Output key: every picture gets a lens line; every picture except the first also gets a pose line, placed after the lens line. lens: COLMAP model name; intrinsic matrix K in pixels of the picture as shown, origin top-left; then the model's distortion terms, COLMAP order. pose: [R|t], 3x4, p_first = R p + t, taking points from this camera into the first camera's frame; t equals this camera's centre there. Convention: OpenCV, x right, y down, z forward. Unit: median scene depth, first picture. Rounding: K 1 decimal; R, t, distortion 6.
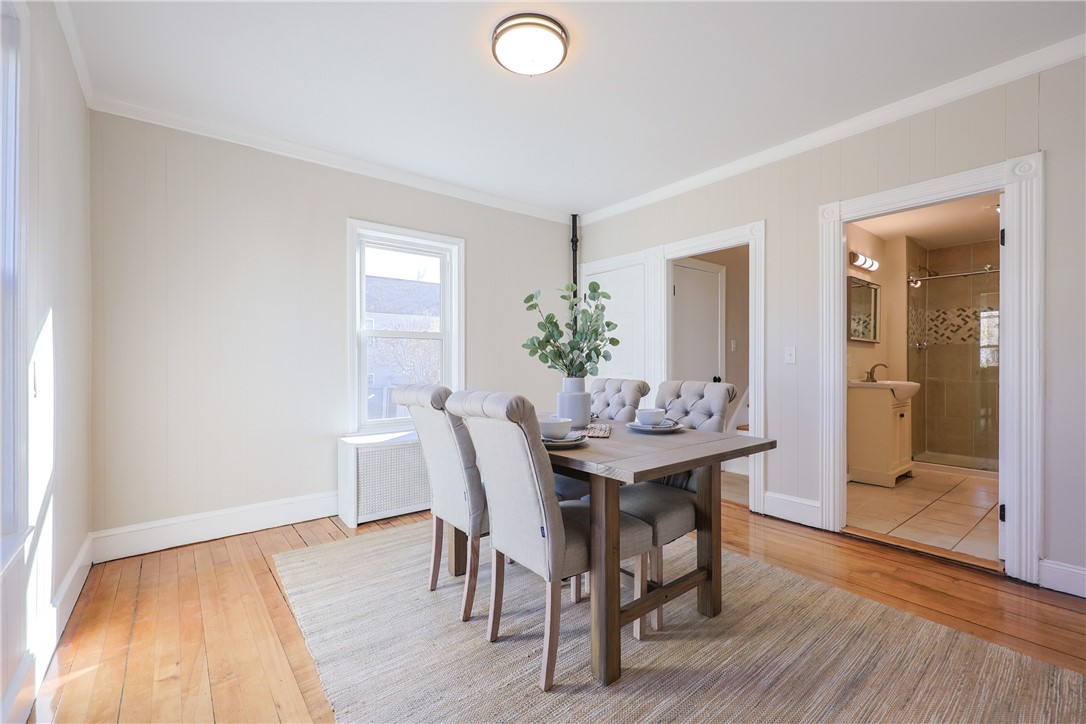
lens RADIAL K [[465.7, 0, 545.0], [0, 465.7, 364.5], [0, 0, 1]] dist [-0.002572, 0.000153]
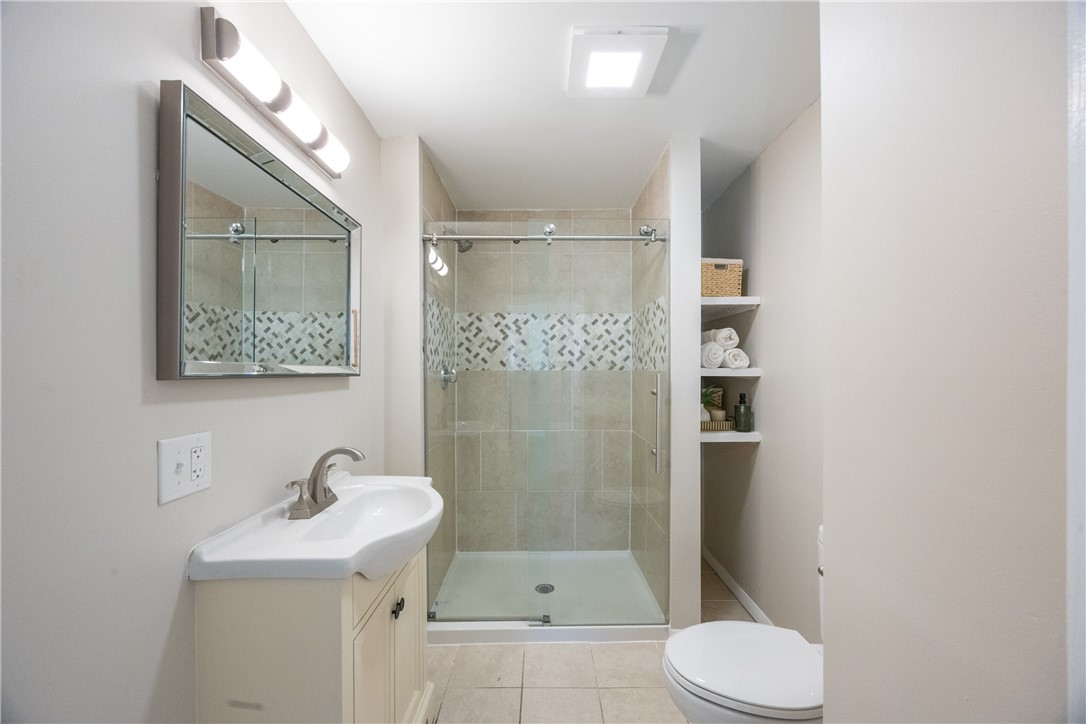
lens RADIAL K [[465.7, 0, 545.8], [0, 465.7, 368.4], [0, 0, 1]] dist [-0.002572, 0.000153]
pose [[0.637412, 0.003126, 0.770517, 0.453856], [0.006754, 0.999931, -0.009644, -0.040637], [-0.770494, 0.011352, 0.637347, 0.553981]]
